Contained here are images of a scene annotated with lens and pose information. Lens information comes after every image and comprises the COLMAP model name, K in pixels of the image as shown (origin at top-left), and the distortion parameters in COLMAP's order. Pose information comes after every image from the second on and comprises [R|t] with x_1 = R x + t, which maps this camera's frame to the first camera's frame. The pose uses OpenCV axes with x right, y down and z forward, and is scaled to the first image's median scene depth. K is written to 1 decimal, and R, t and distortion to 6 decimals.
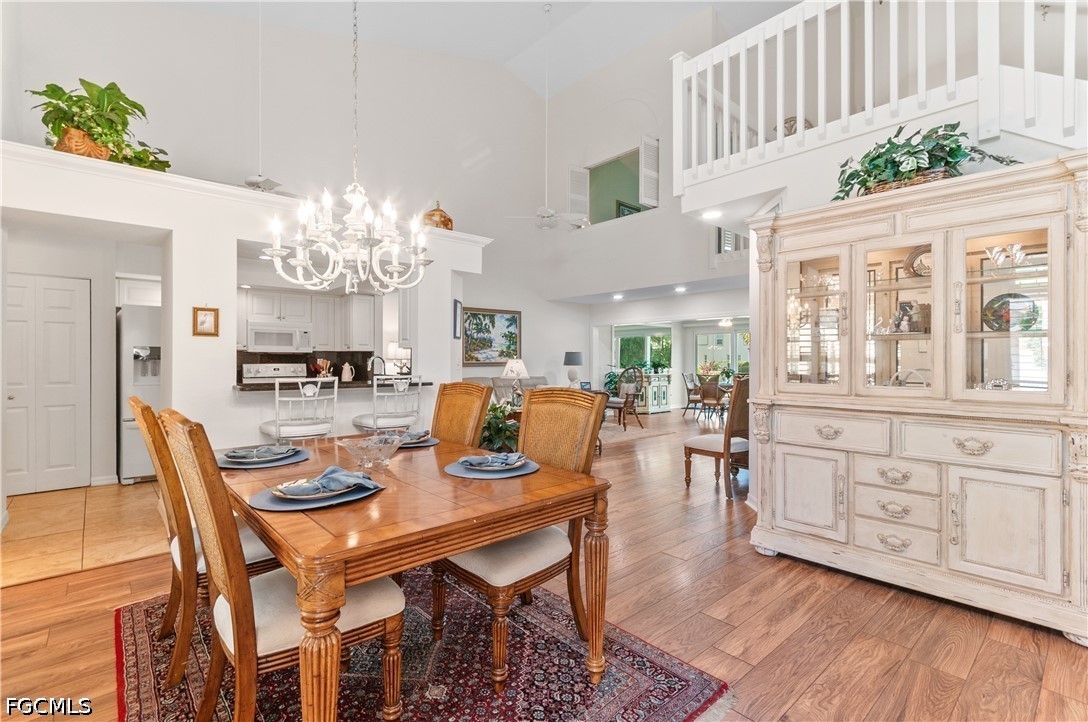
lens RADIAL K [[496.7, 0, 549.2], [0, 496.7, 361.0], [0, 0, 1]] dist [0.000624, 0.000140]
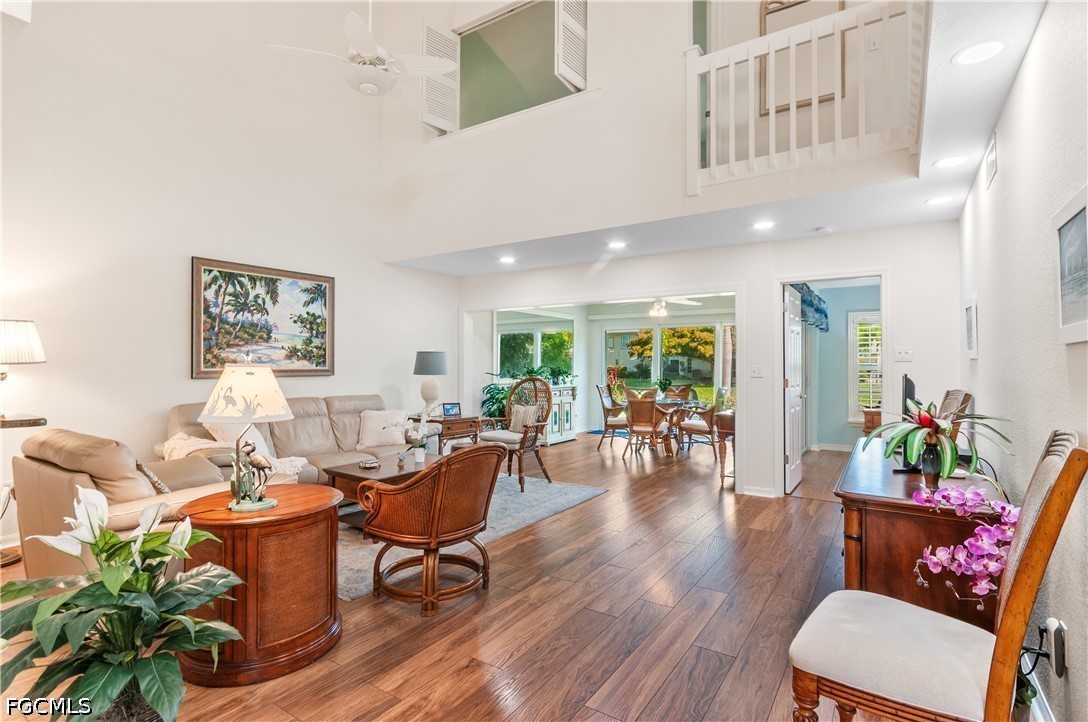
lens RADIAL K [[531.6, 0, 544.3], [0, 531.6, 355.6], [0, 0, 1]] dist [0.000099, 0.000196]
pose [[0.970414, 0.006164, 0.241370, 0.029344], [-0.001707, 0.999824, -0.018669, -0.002149], [-0.241443, 0.017705, 0.970254, 0.388315]]
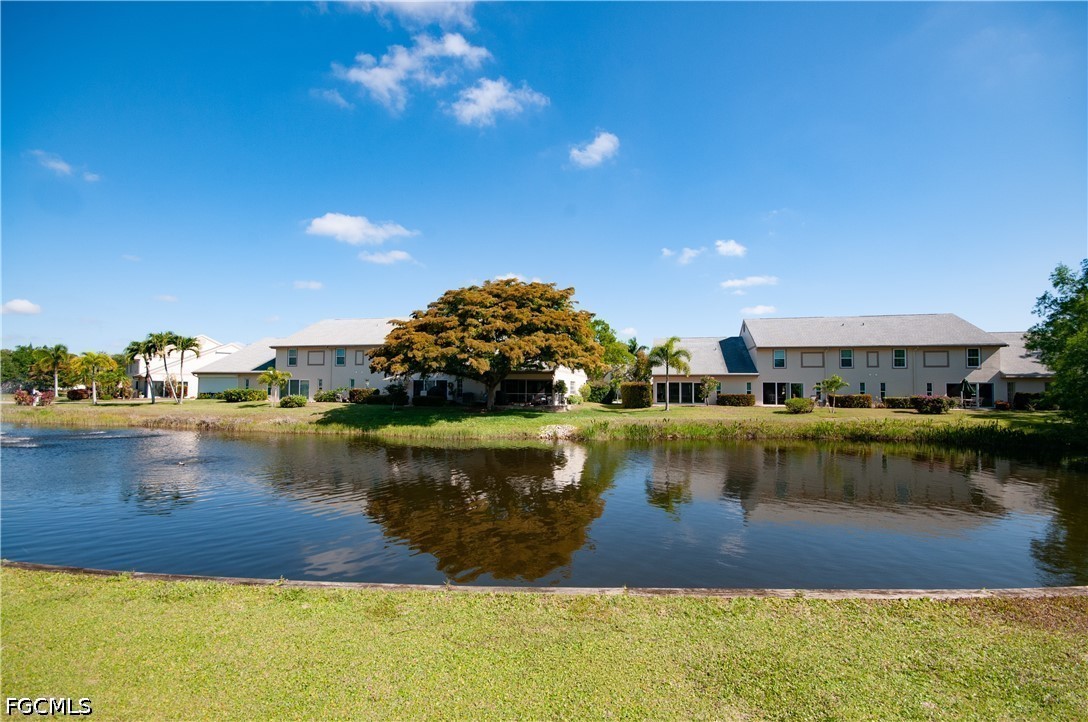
lens RADIAL K [[489.3, 0, 544.0], [0, 489.3, 361.0], [0, 0, 1]] dist [0.014416, -0.014402]
pose [[0.785870, 0.040921, 0.617036, 1.093402], [-0.002605, 0.998018, -0.062870, 0.034361], [-0.618386, 0.047800, 0.784419, 2.146643]]
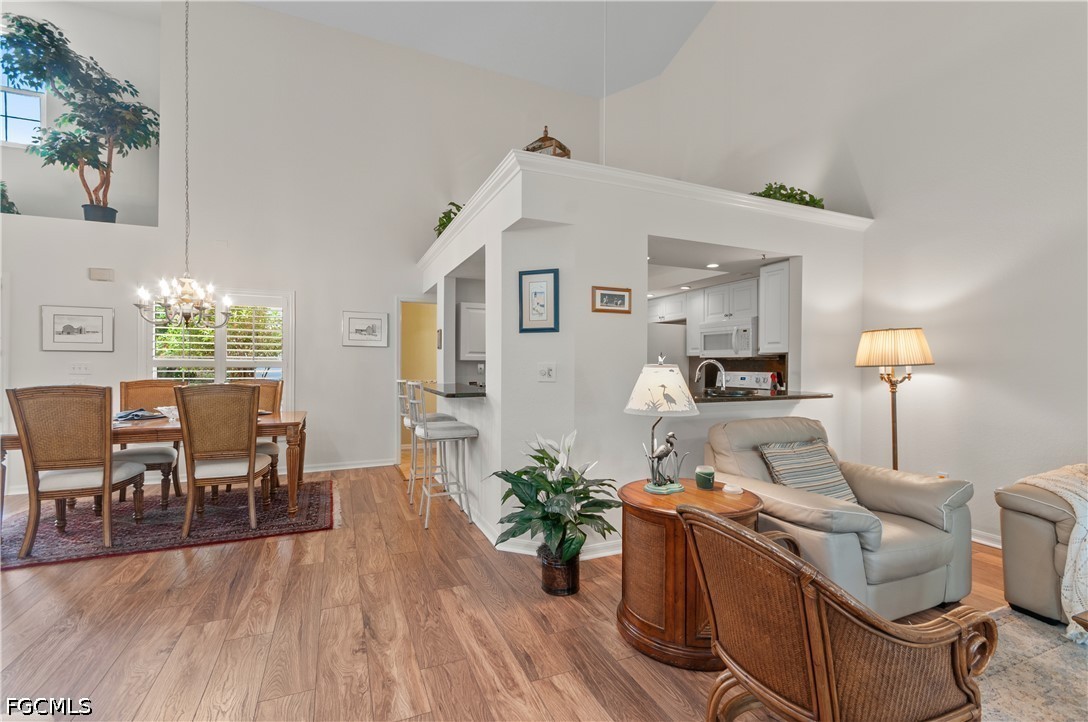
lens RADIAL K [[487.4, 0, 551.6], [0, 487.4, 366.8], [0, 0, 1]] dist [-0.000043, -0.000035]
pose [[-0.317501, 0.000276, -0.948258, 0.222981], [-0.007188, 0.999971, 0.002698, -0.001734], [0.948231, 0.007673, -0.317490, 0.690632]]
